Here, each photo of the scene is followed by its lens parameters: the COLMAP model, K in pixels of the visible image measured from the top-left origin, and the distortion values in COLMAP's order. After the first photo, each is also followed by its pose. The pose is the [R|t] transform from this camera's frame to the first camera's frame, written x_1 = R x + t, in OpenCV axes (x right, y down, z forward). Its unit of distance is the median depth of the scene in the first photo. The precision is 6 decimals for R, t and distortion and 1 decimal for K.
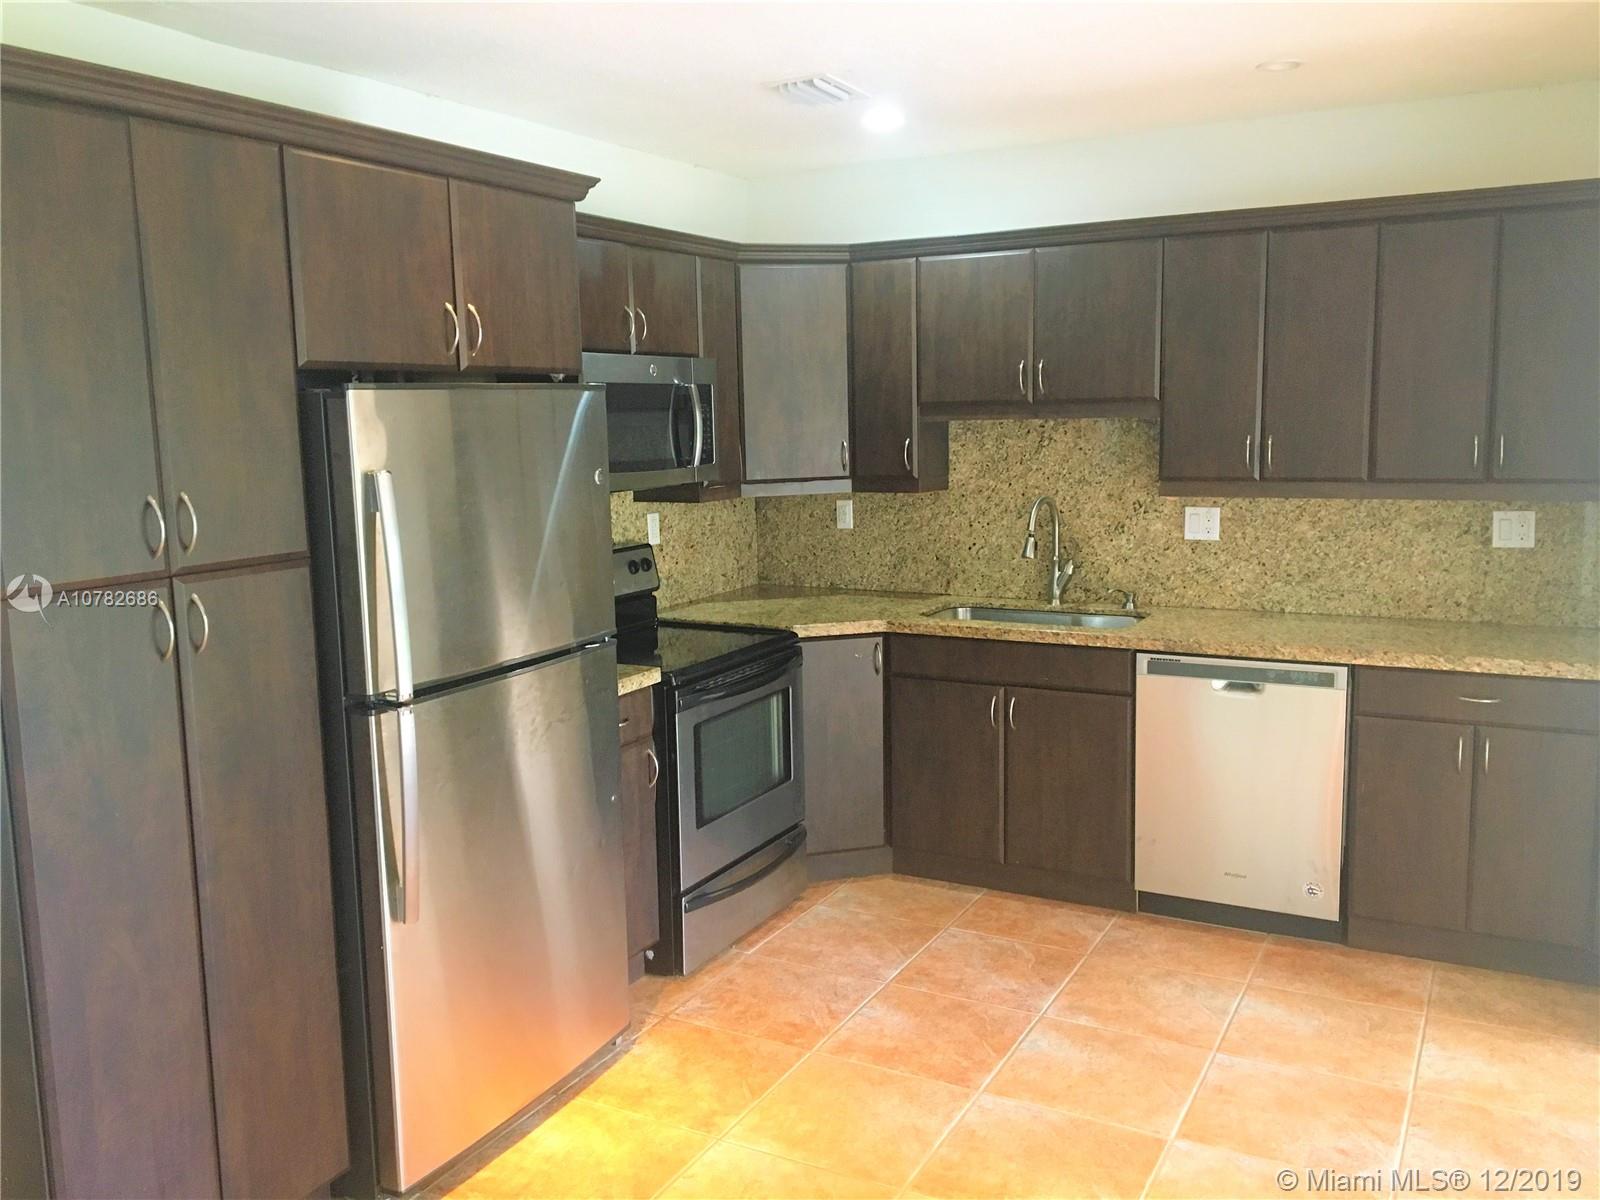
lens RADIAL K [[1347.1, 0, 800.0], [0, 1347.1, 600.0], [0, 0, 1]] dist [0.097075, -0.148199]
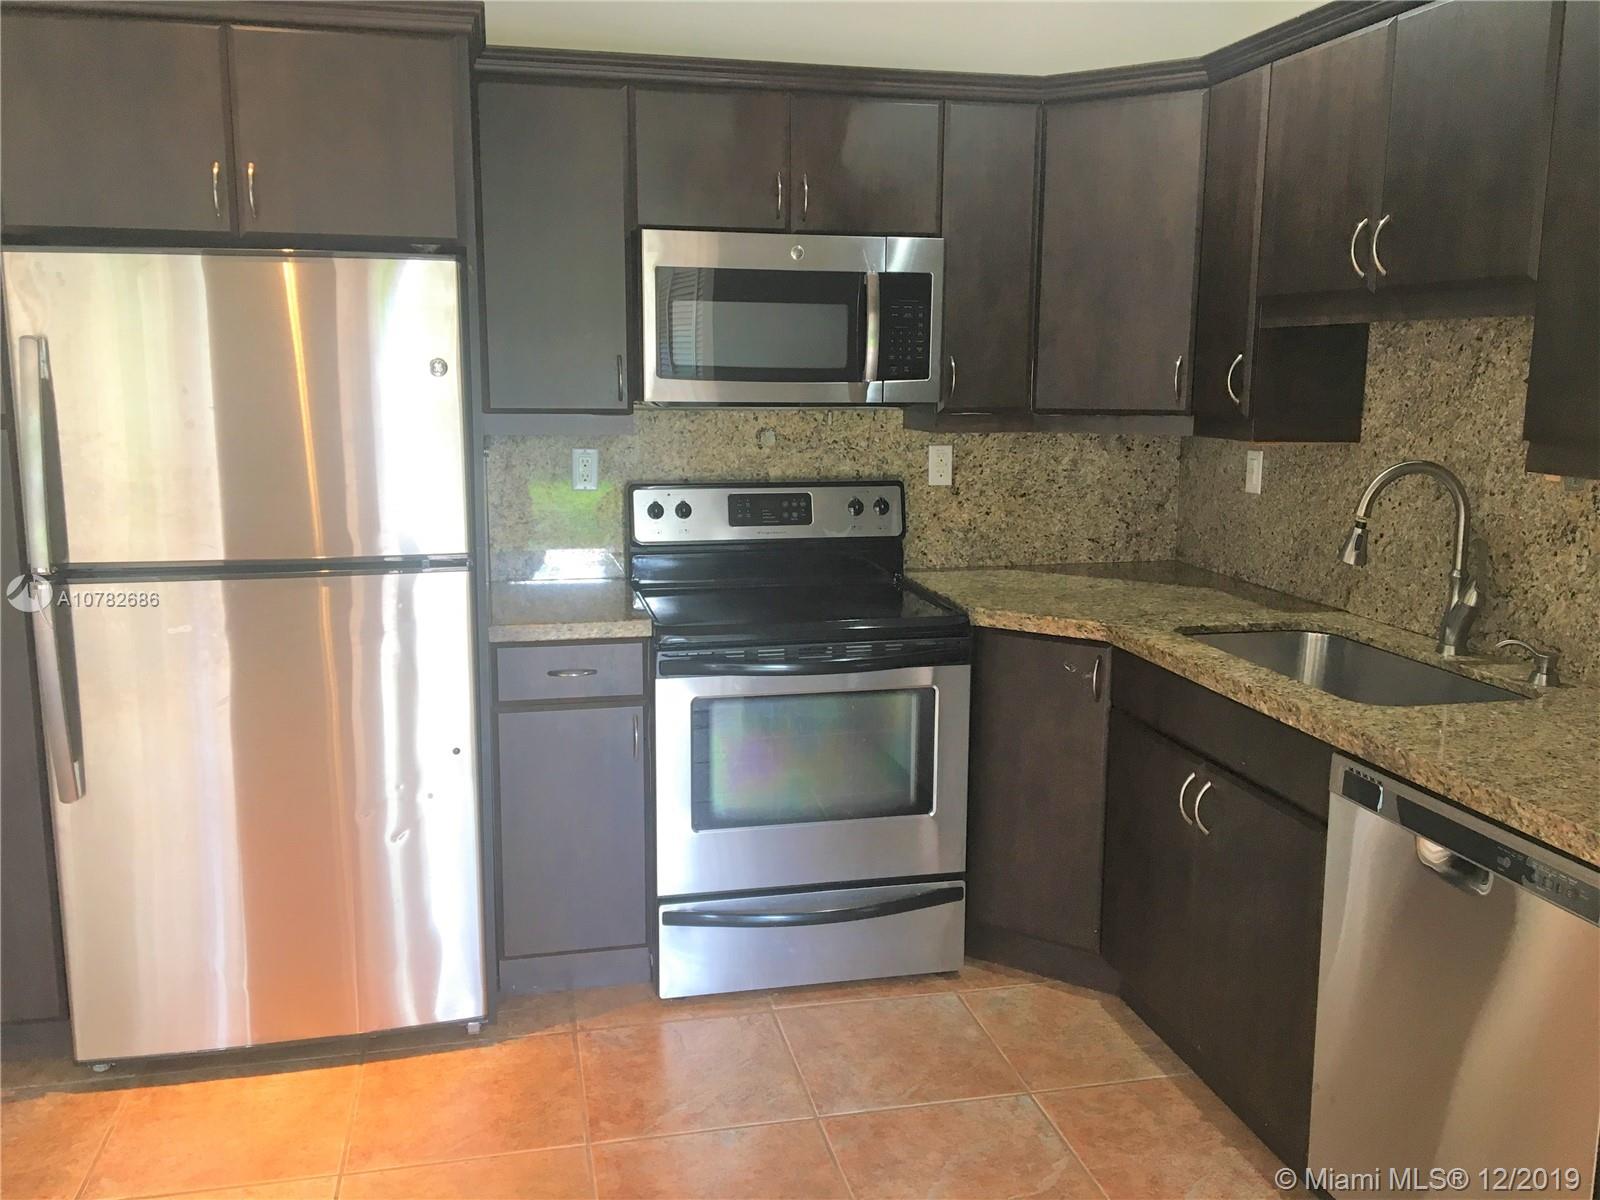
lens RADIAL K [[1347.1, 0, 800.0], [0, 1347.1, 600.0], [0, 0, 1]] dist [0.097075, -0.148199]
pose [[0.652403, 0.155212, -0.741809, 0.444452], [-0.128250, 0.987298, 0.093784, -0.039006], [0.746942, 0.033952, 0.664021, 0.423430]]
